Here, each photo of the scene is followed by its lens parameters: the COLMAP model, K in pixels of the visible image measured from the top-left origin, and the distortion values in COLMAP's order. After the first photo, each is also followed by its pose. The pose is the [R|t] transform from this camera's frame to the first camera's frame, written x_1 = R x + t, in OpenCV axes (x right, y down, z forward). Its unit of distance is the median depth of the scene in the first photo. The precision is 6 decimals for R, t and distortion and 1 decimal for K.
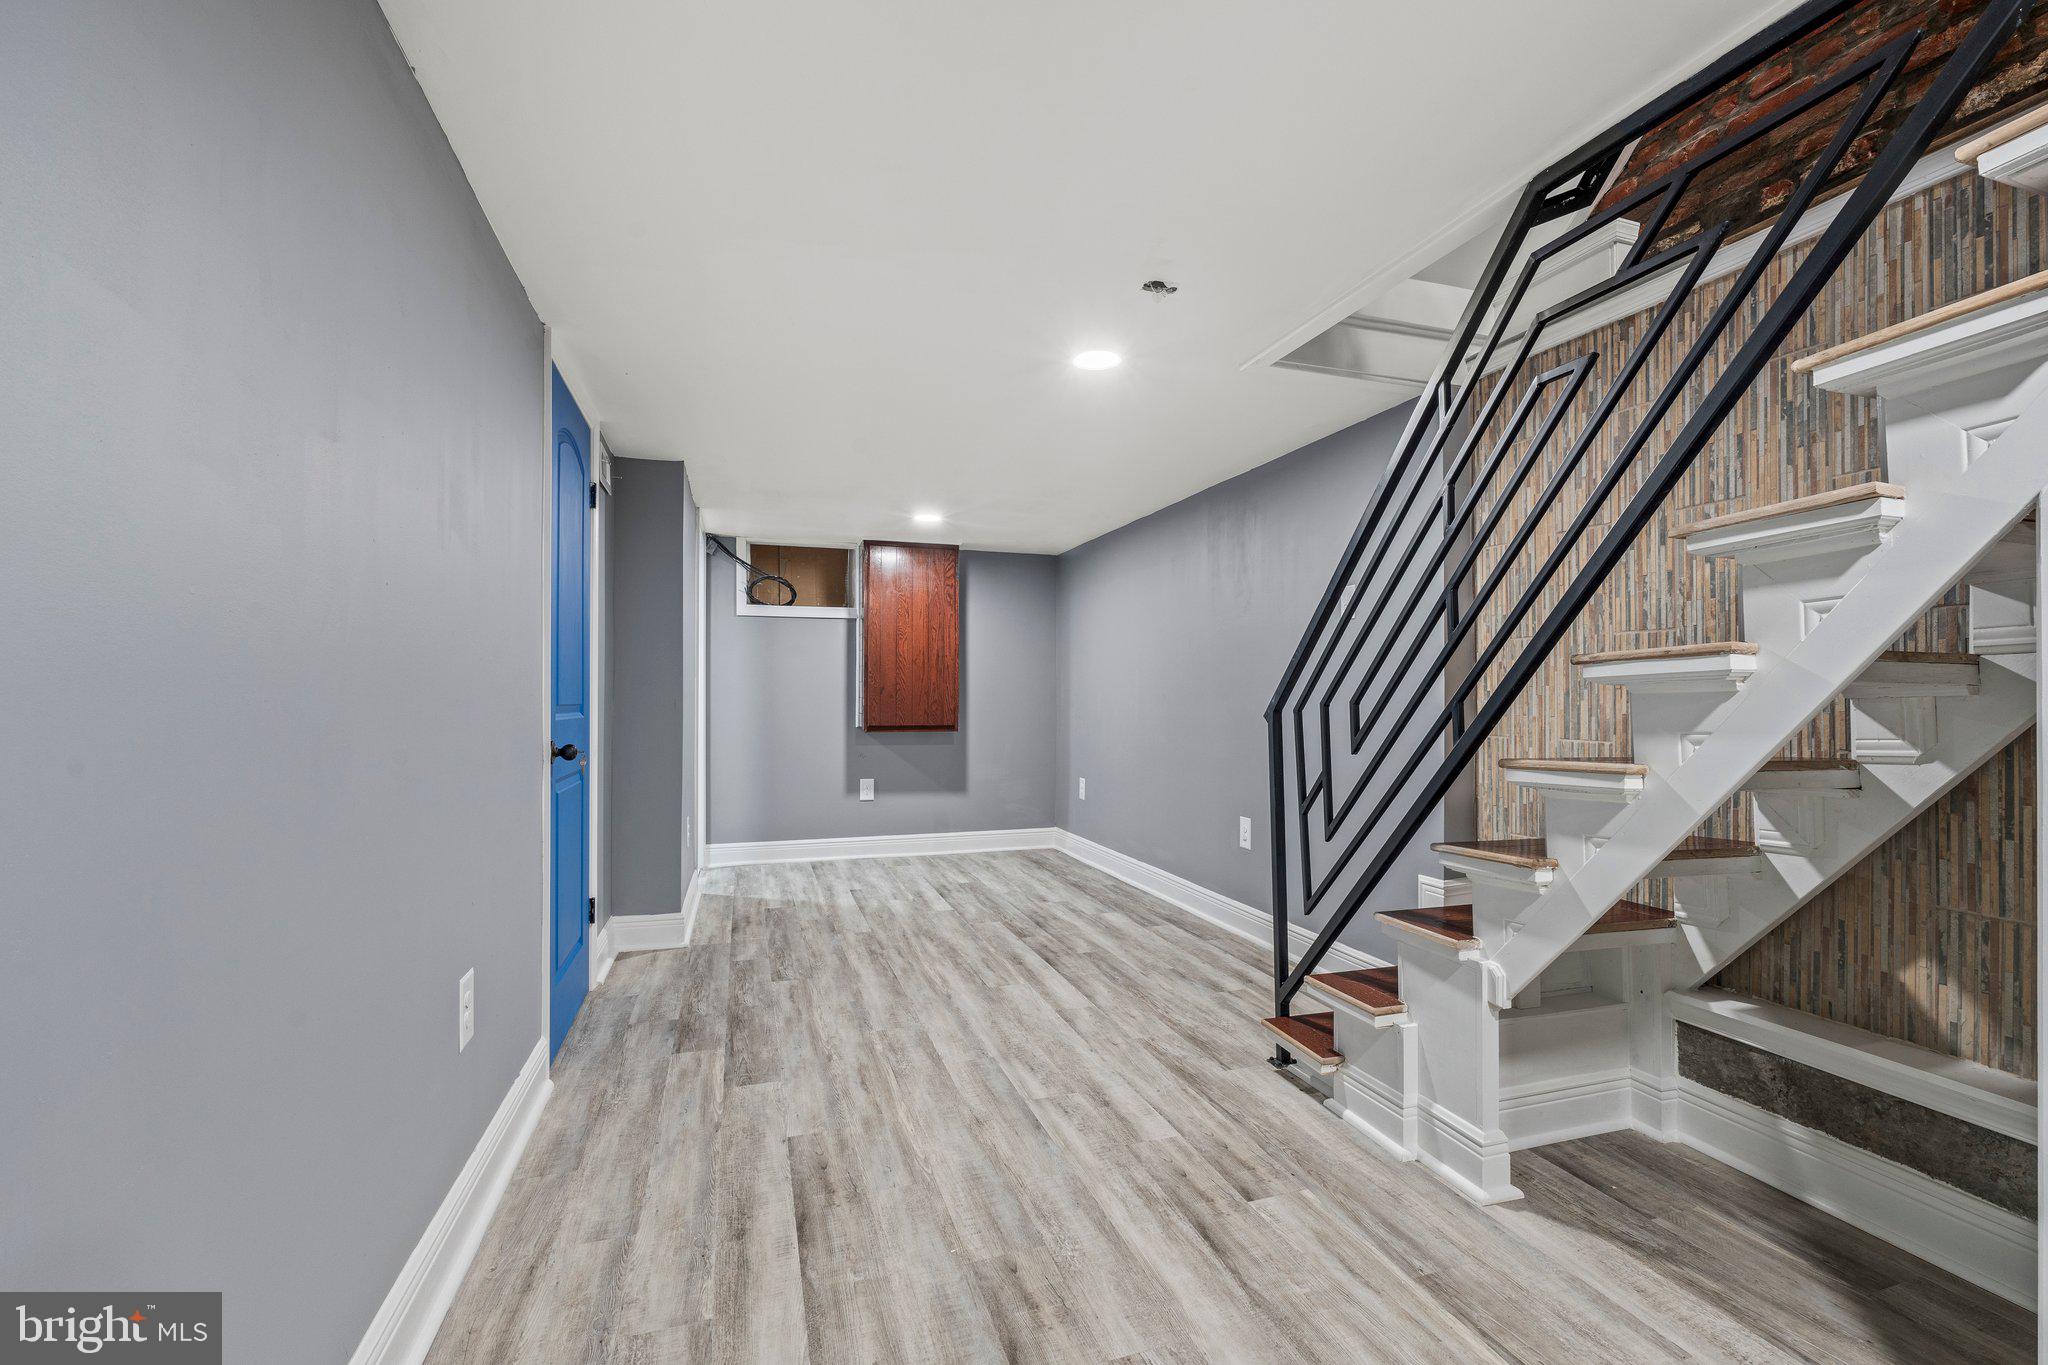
lens RADIAL K [[883.5, 0, 1023.0], [0, 883.5, 687.6], [0, 0, 1]] dist [-0.003686, -0.000411]
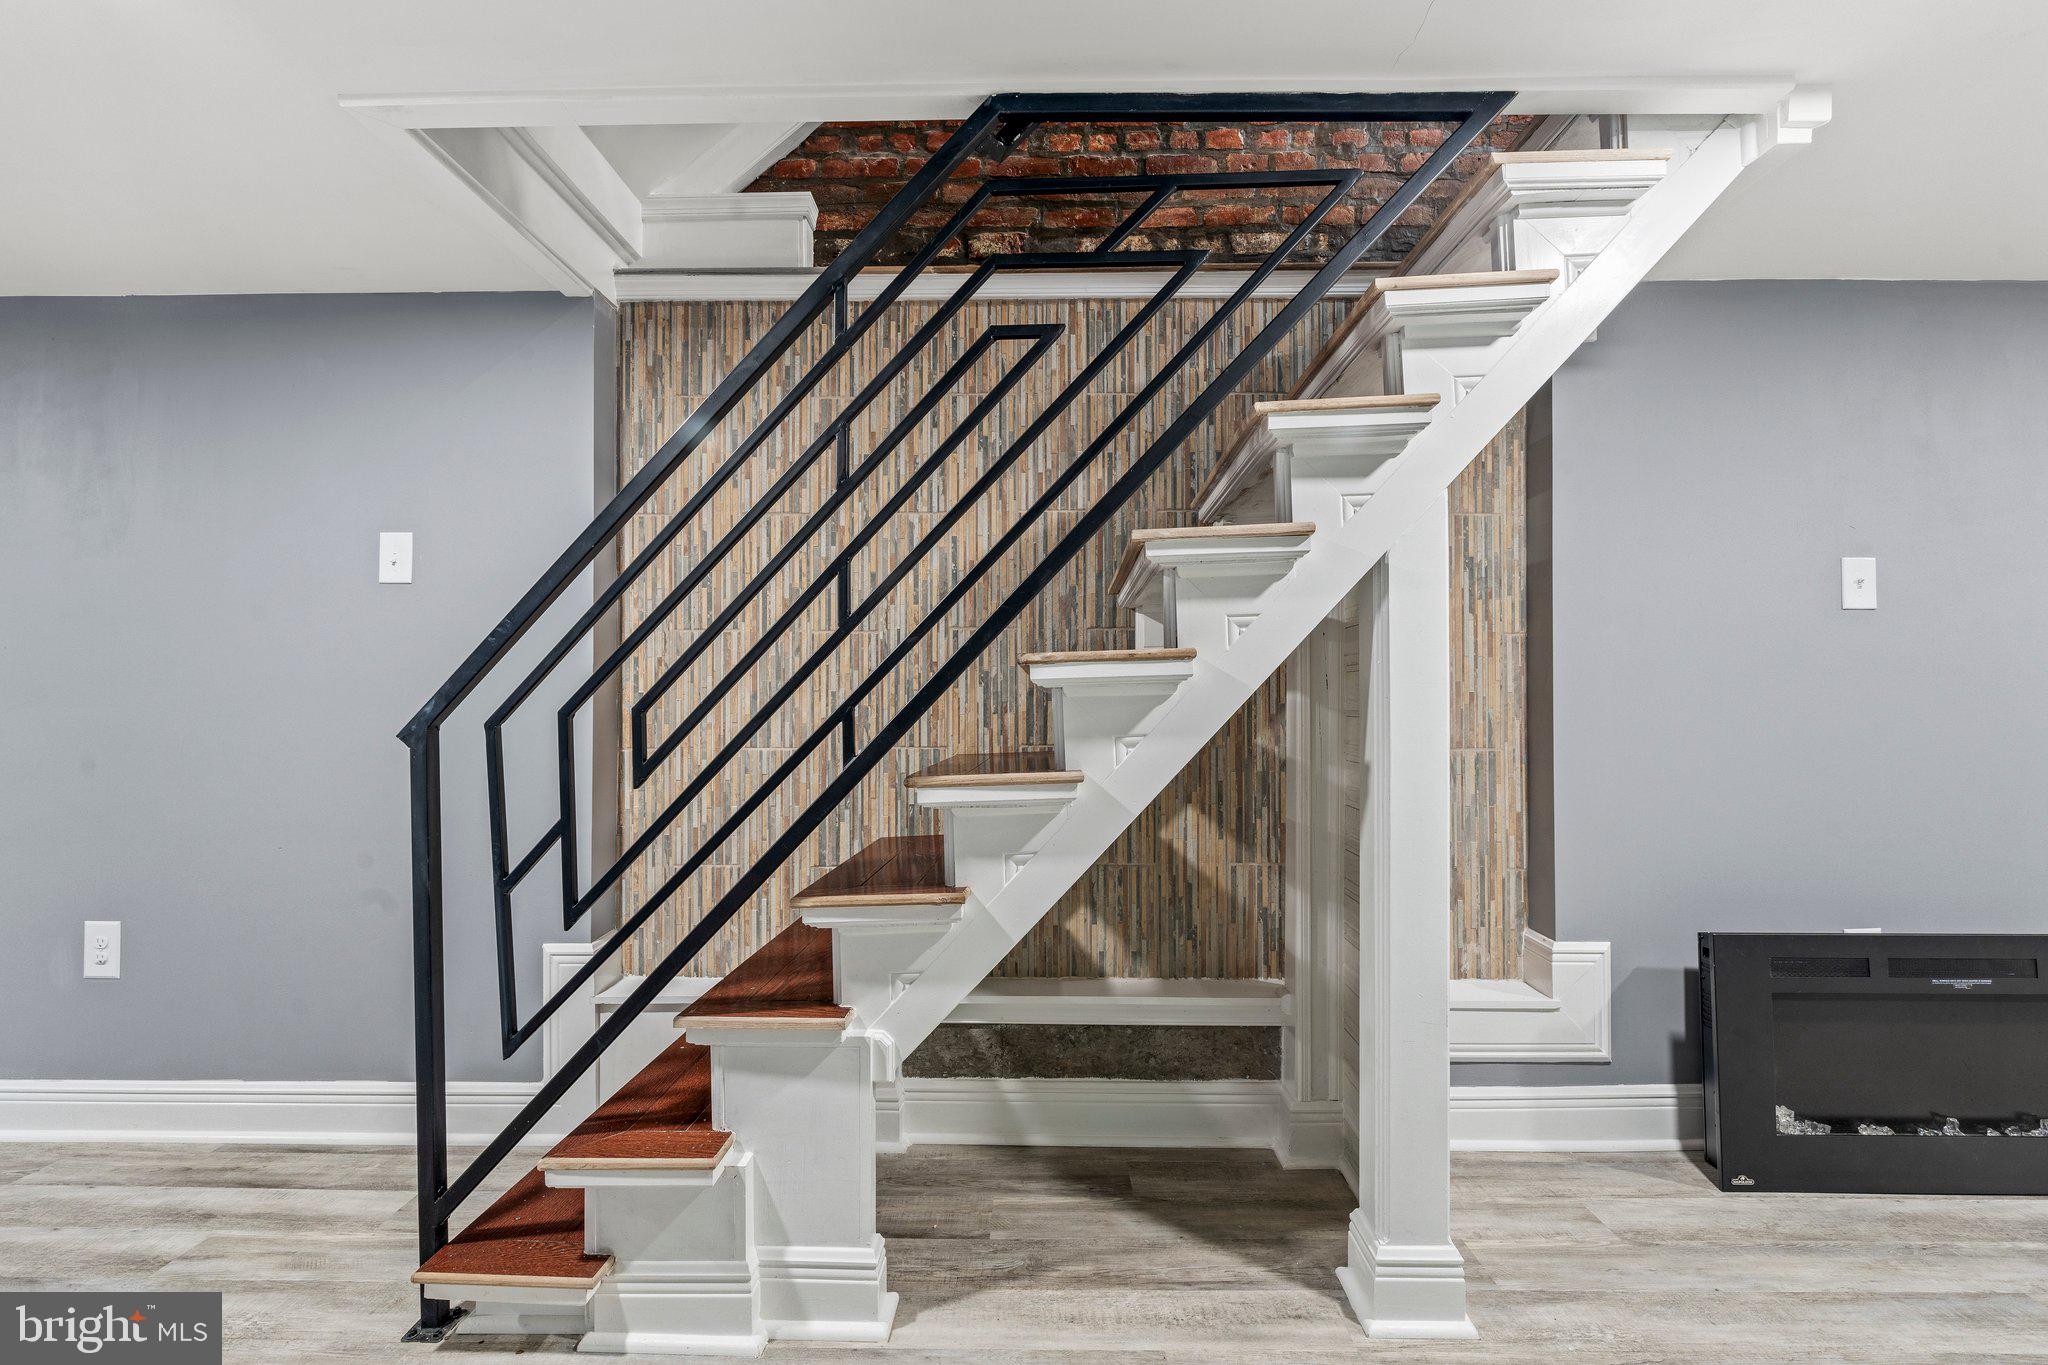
lens RADIAL K [[898.1, 0, 1018.1], [0, 898.1, 686.7], [0, 0, 1]] dist [-0.005230, 0.000204]
pose [[0.319873, 0.009605, 0.947412, -0.202112], [-0.007117, 0.999945, -0.007735, 0.003116], [-0.947434, -0.004269, 0.319924, 0.607375]]
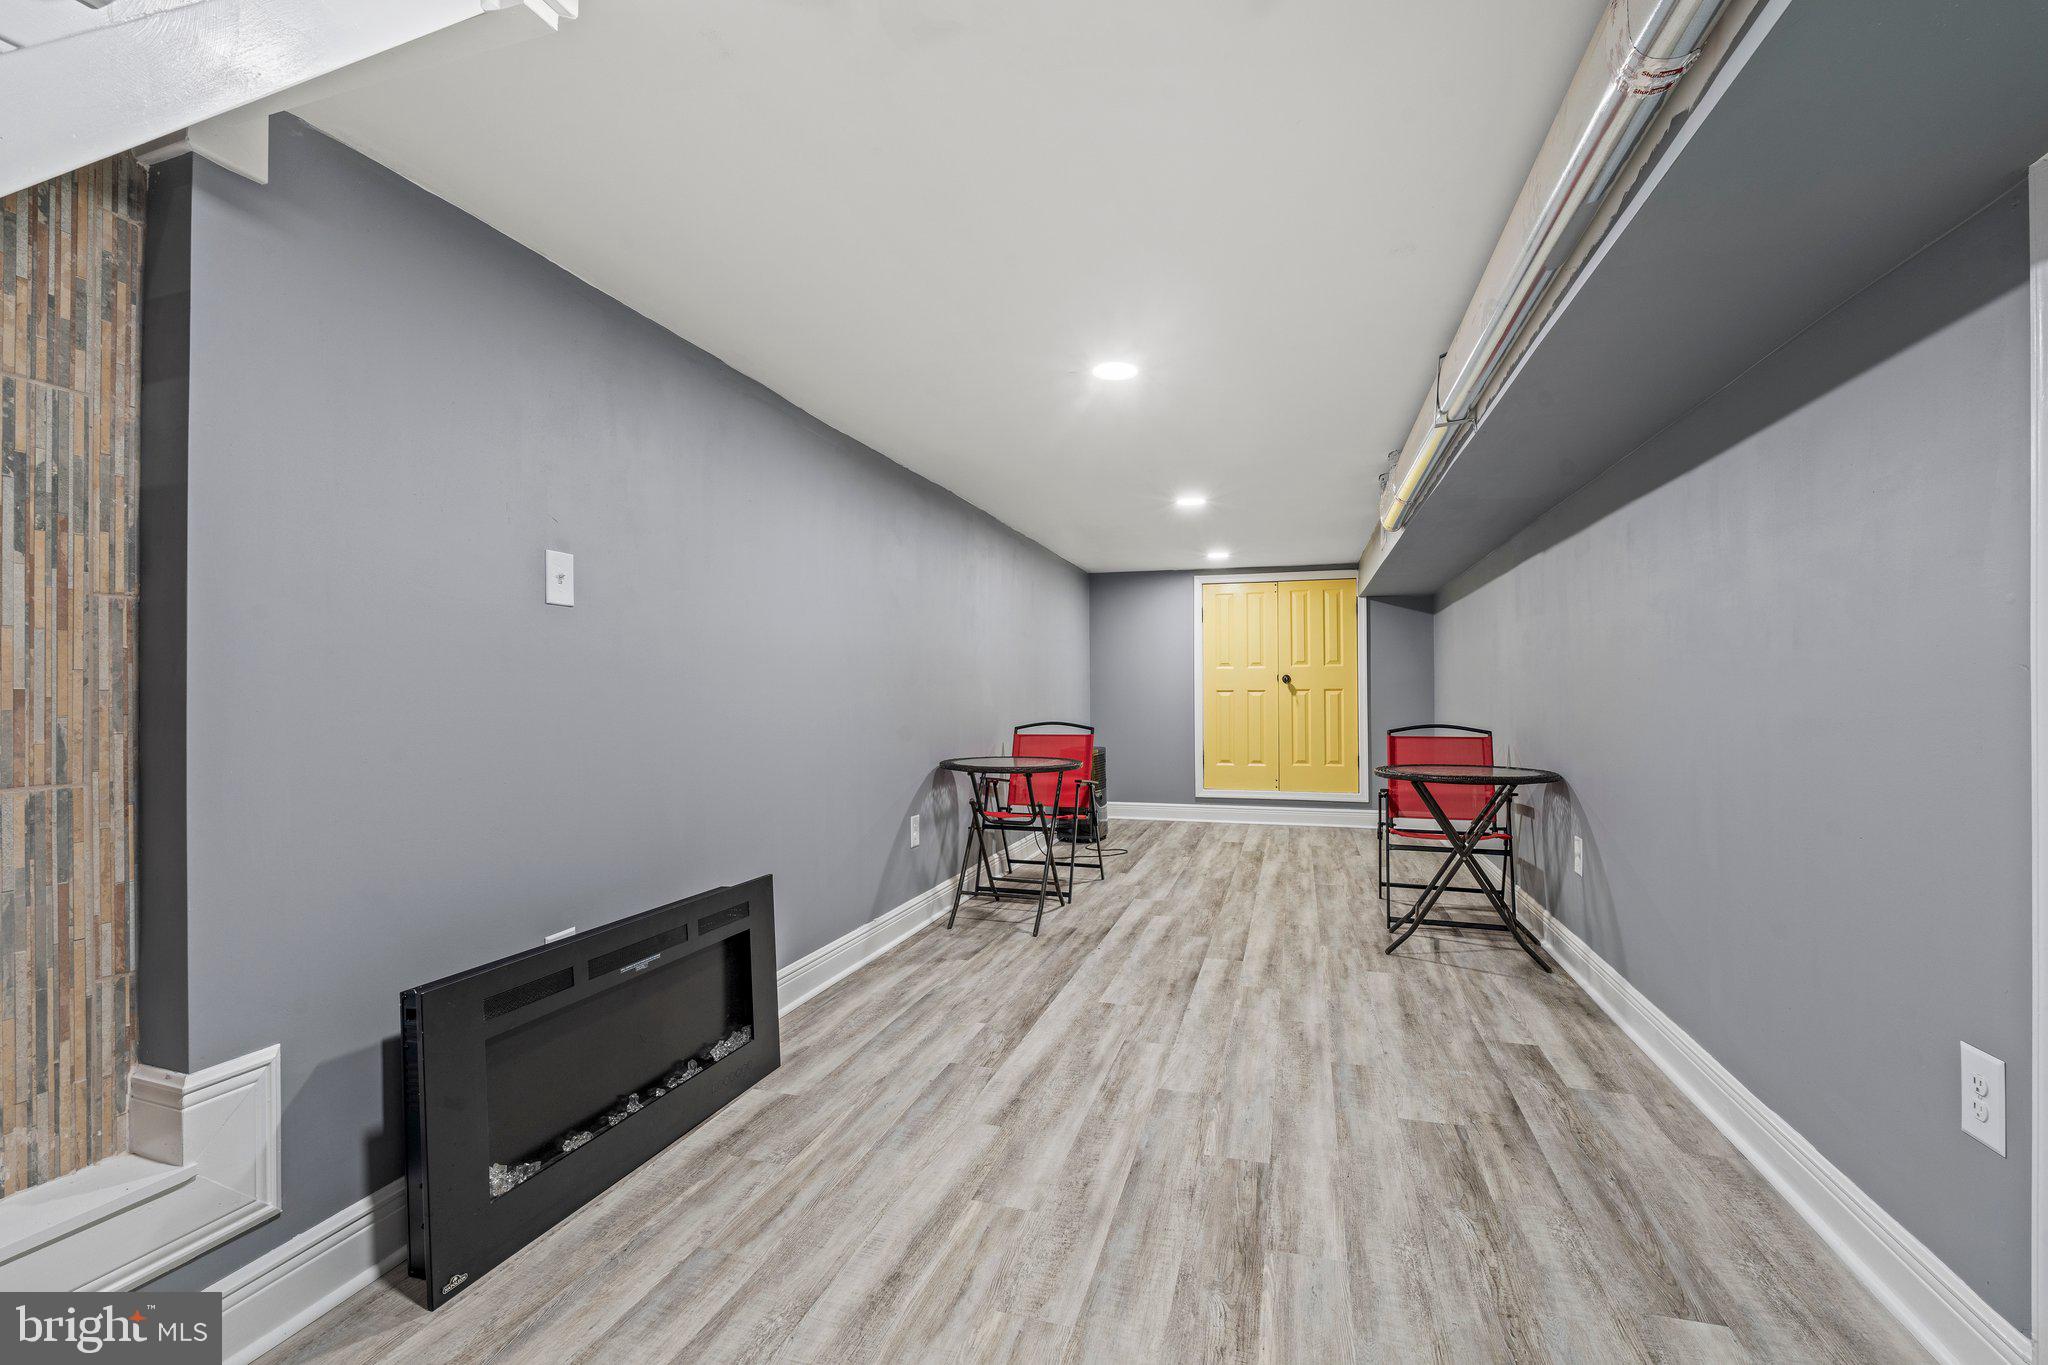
lens RADIAL K [[883.5, 0, 1023.0], [0, 883.5, 687.6], [0, 0, 1]] dist [-0.003686, -0.000411]
pose [[-0.822564, 0.004577, 0.568654, -0.129299], [-0.001985, 0.999938, -0.010919, 0.002664], [-0.568669, -0.010110, -0.822505, 0.590206]]
